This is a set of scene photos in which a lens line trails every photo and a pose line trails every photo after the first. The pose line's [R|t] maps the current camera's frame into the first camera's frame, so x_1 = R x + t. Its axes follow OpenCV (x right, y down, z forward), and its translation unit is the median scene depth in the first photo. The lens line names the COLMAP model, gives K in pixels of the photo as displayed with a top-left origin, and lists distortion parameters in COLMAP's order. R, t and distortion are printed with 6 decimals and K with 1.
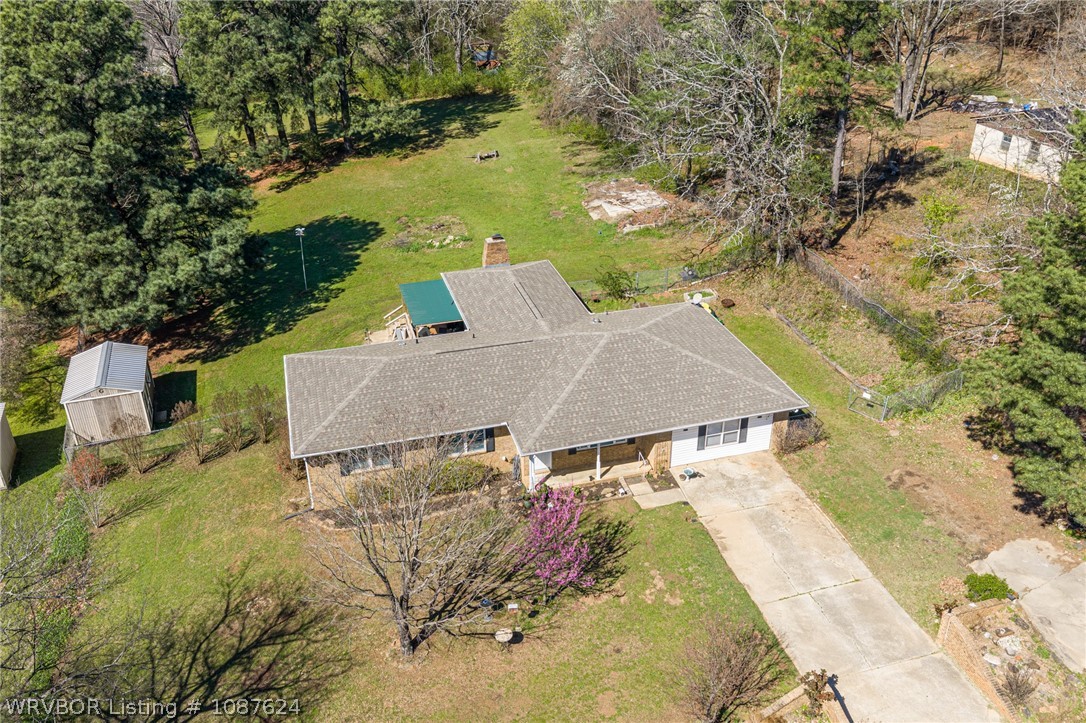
lens RADIAL K [[900.2, 0, 545.9], [0, 900.2, 358.9], [0, 0, 1]] dist [0.024482, -0.044189]
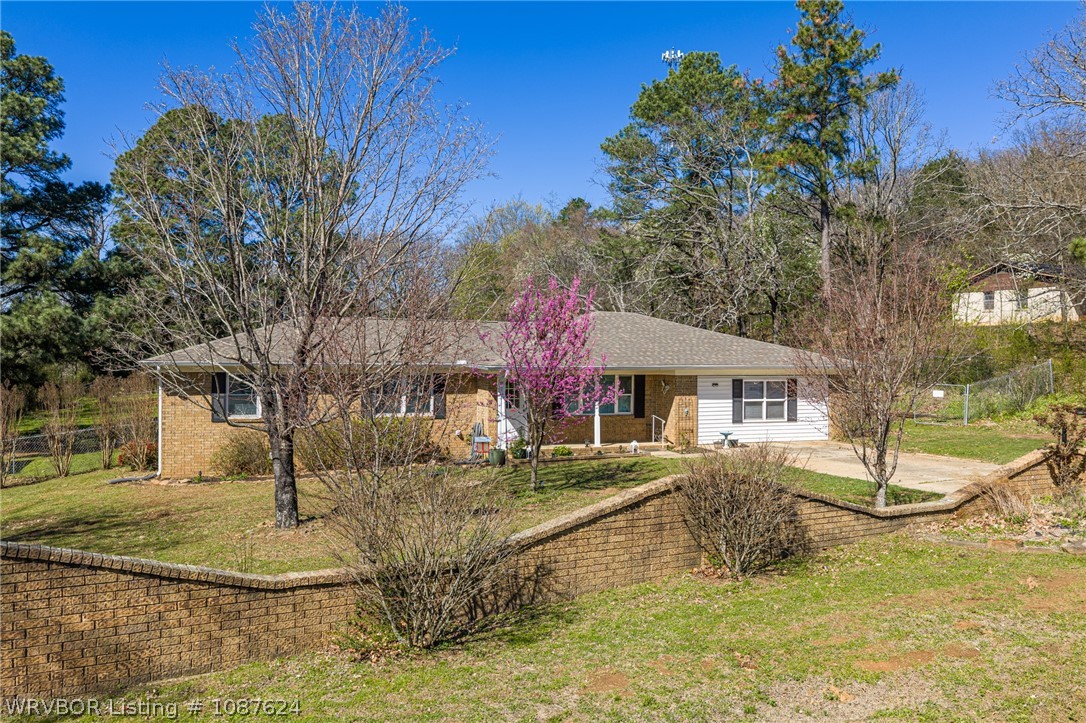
lens RADIAL K [[900.2, 0, 552.3], [0, 900.2, 355.9], [0, 0, 1]] dist [0.024482, -0.044189]
pose [[0.997091, 0.007413, 0.075864, -0.023950], [0.029954, 0.877090, -0.479390, 0.331355], [-0.070093, 0.480268, 0.874317, 0.306109]]
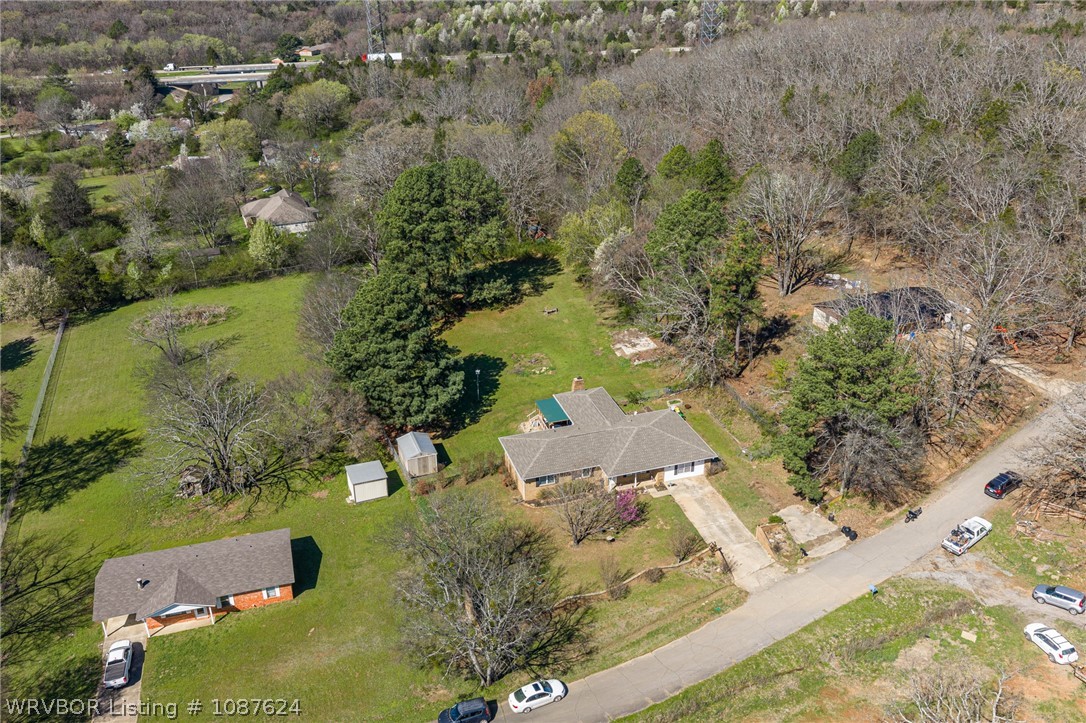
lens RADIAL K [[900.2, 0, 543.6], [0, 900.2, 361.1], [0, 0, 1]] dist [0.024482, -0.044189]
pose [[0.999701, -0.014058, 0.020000, -0.202149], [0.014908, 0.998964, -0.043004, -0.094383], [-0.019375, 0.043289, 0.998875, -1.265159]]
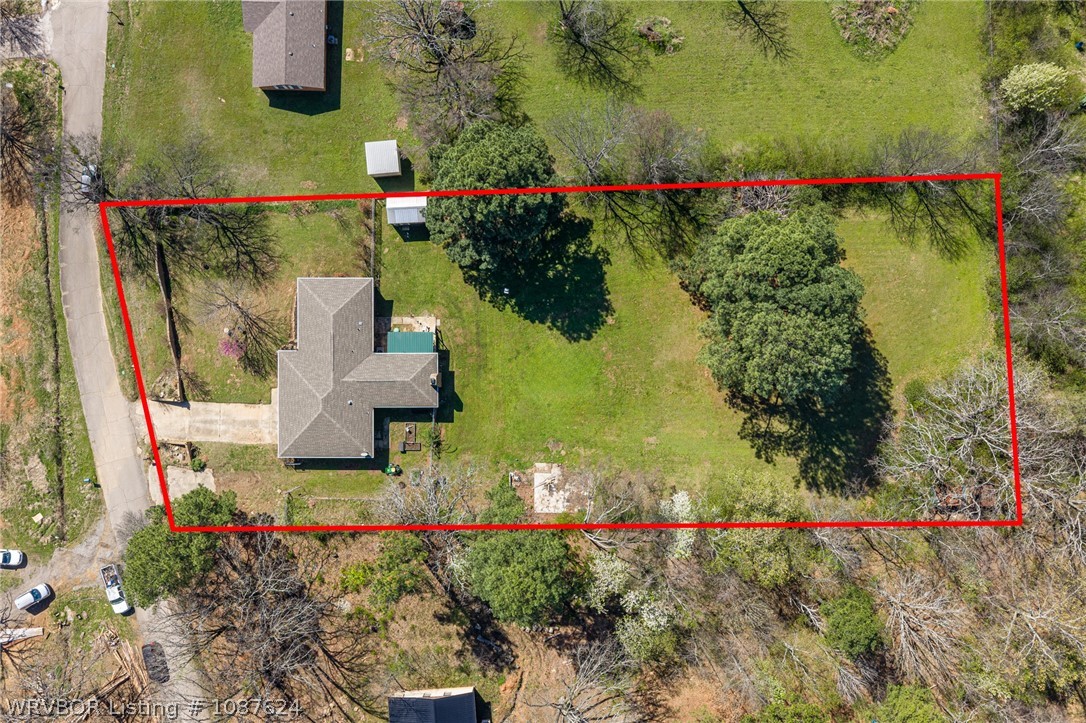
lens RADIAL K [[900.2, 0, 540.2], [0, 900.2, 361.6], [0, 0, 1]] dist [0.024482, -0.044189]
pose [[-0.280941, 0.959606, 0.015105, -0.220176], [-0.445211, -0.144253, 0.883730, -2.289751], [0.850212, 0.241551, 0.467754, 0.262091]]
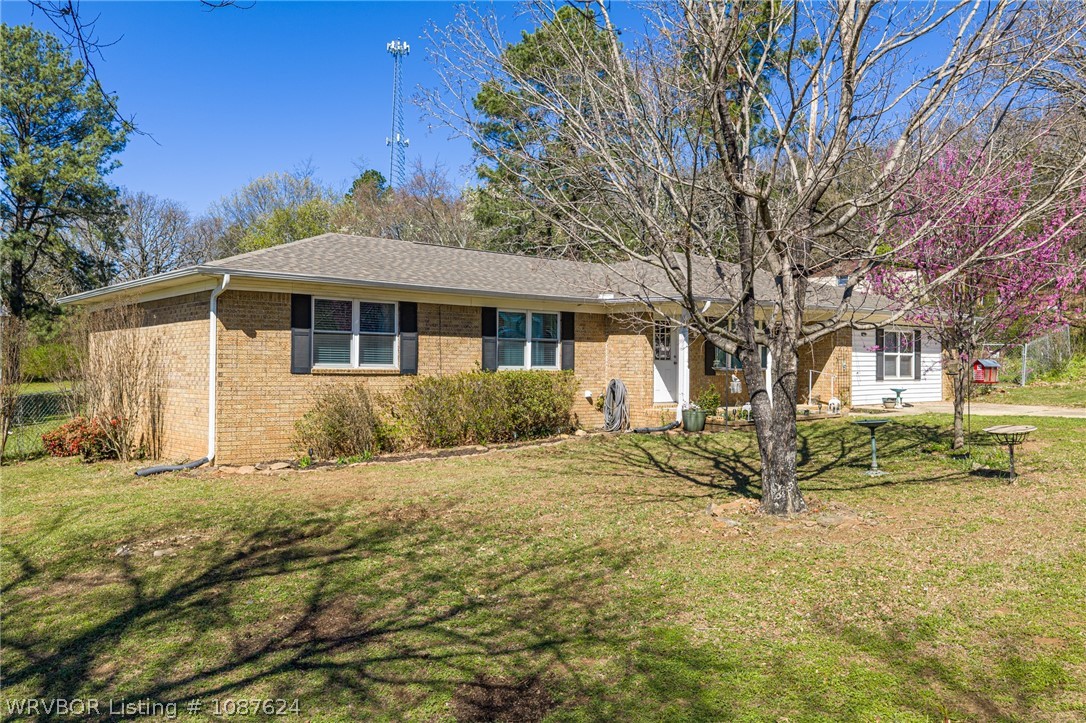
lens RADIAL K [[900.2, 0, 552.2], [0, 900.2, 362.8], [0, 0, 1]] dist [0.024482, -0.044189]
pose [[0.914041, 0.007765, 0.405548, -0.229656], [0.187943, 0.877908, -0.440403, 0.266224], [-0.359454, 0.478766, 0.800985, 0.499887]]
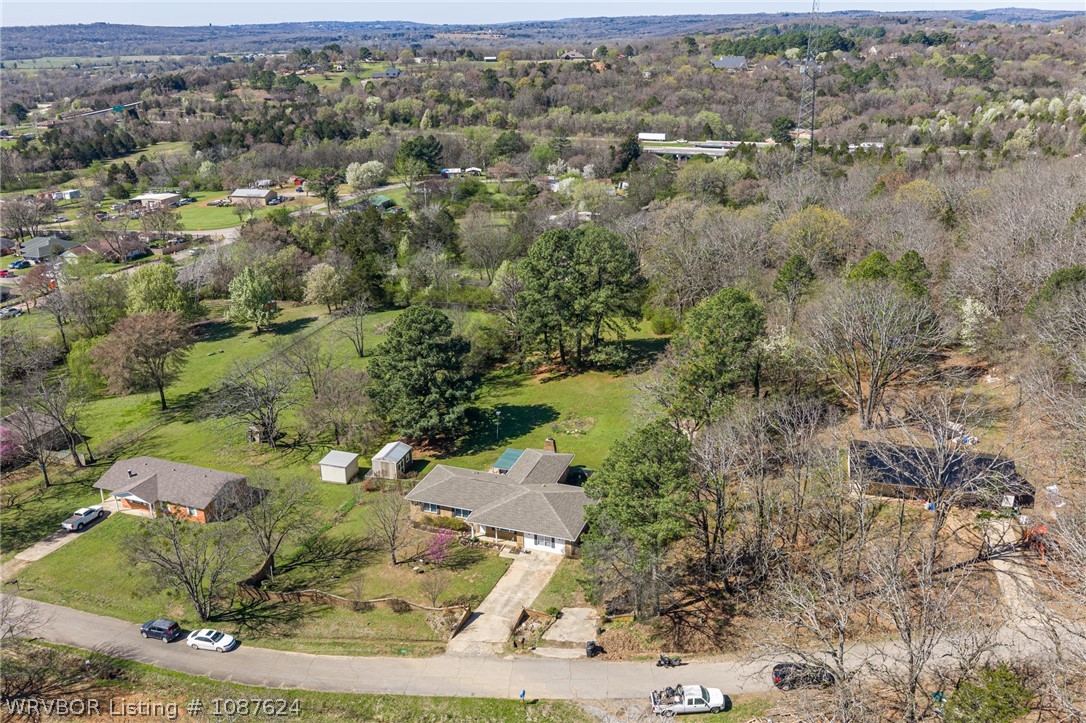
lens RADIAL K [[900.2, 0, 540.9], [0, 900.2, 356.1], [0, 0, 1]] dist [0.024482, -0.044189]
pose [[0.809218, 0.201569, -0.551848, 1.235069], [-0.272959, 0.960760, -0.049333, -0.240030], [0.520250, 0.190553, 0.832484, -1.000095]]
